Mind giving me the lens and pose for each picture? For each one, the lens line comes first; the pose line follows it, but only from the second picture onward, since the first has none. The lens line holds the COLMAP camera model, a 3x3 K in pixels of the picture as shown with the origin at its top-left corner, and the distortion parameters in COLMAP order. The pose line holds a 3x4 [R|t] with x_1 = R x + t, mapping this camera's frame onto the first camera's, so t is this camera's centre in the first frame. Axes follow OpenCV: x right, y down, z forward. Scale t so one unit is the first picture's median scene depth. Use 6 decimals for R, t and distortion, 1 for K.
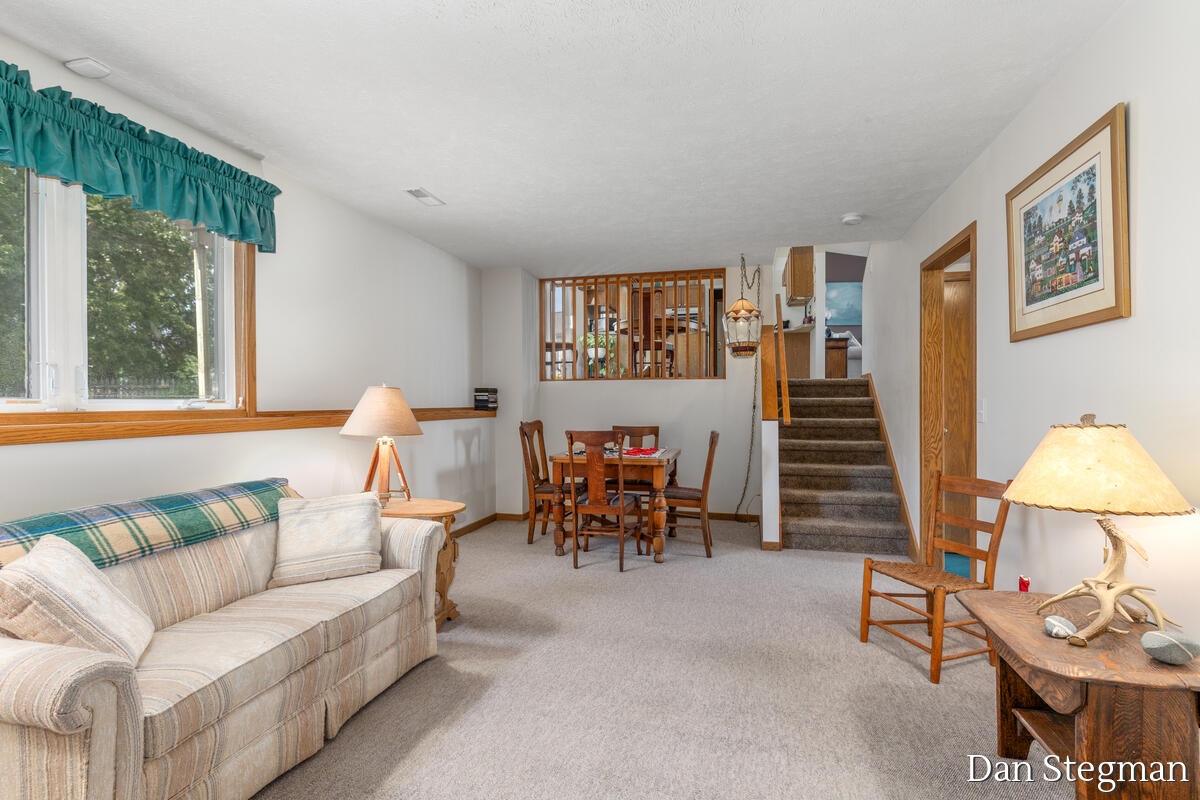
lens RADIAL K [[546.9, 0, 602.9], [0, 546.9, 396.6], [0, 0, 1]] dist [-0.000999, -0.000167]
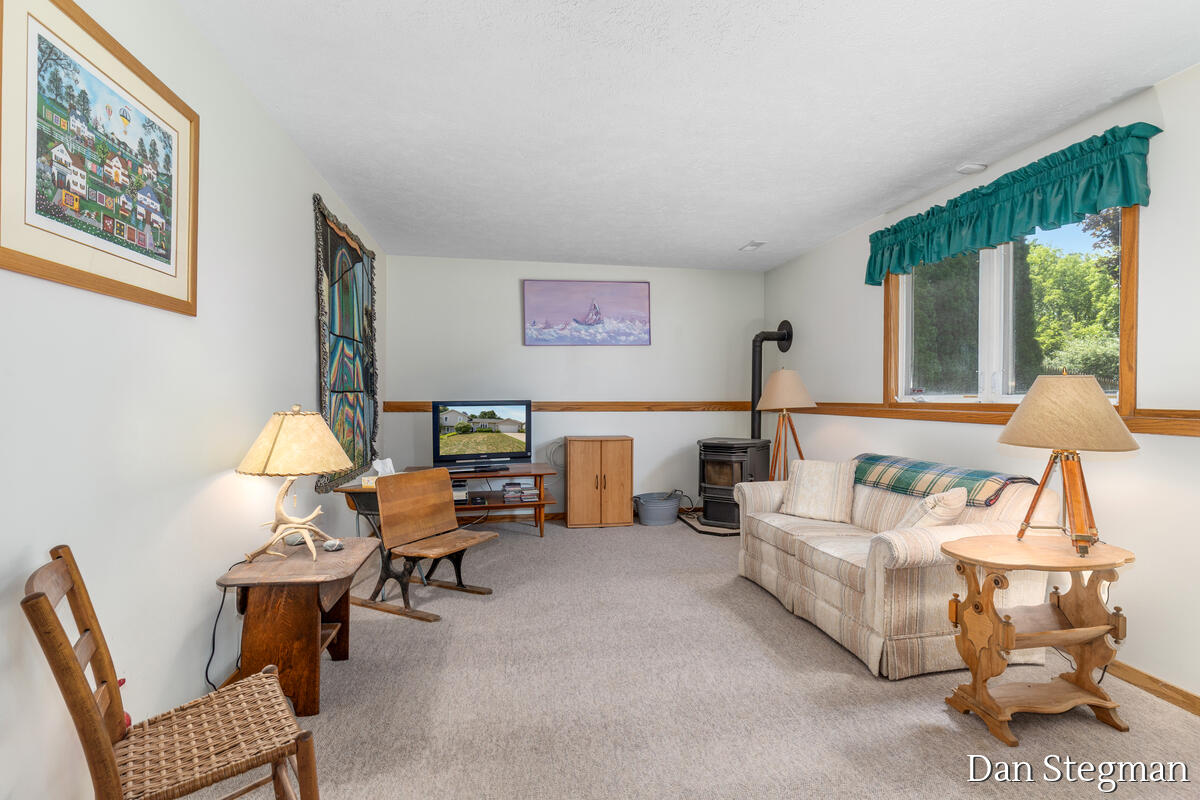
lens RADIAL K [[546.9, 0, 603.7], [0, 546.9, 395.2], [0, 0, 1]] dist [-0.000999, -0.000167]
pose [[-0.899952, 0.003980, -0.435971, 0.607266], [0.000961, 0.999974, 0.007146, 0.003180], [0.435988, 0.006012, -0.899932, 2.003041]]
